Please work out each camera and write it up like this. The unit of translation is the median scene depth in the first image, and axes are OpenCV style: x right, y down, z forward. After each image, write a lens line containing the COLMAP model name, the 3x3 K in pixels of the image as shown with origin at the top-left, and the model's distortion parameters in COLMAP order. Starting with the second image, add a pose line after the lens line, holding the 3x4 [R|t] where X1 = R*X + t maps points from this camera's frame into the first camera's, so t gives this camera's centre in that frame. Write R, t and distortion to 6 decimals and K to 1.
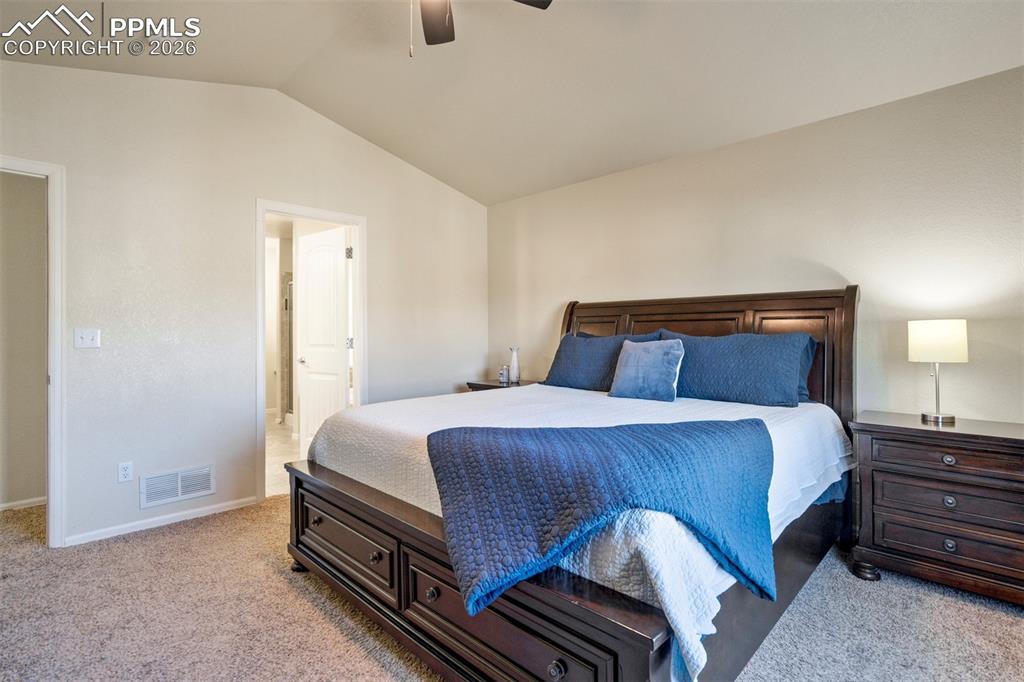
lens RADIAL K [[482.4, 0, 517.2], [0, 482.4, 333.8], [0, 0, 1]] dist [-0.031375, 0.012481]
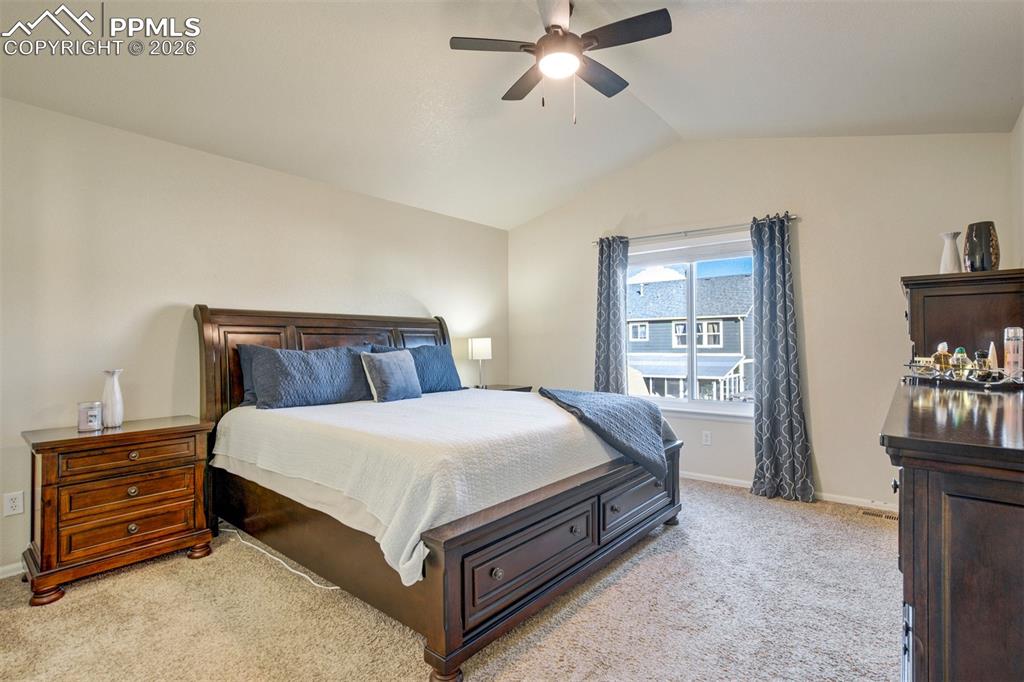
lens RADIAL K [[482.4, 0, 519.8], [0, 482.4, 345.5], [0, 0, 1]] dist [-0.031375, 0.012481]
pose [[-0.082511, 0.004290, 0.996581, -0.712612], [0.006993, 0.999969, -0.003726, 0.004894], [-0.996566, 0.006662, -0.082538, 0.592311]]
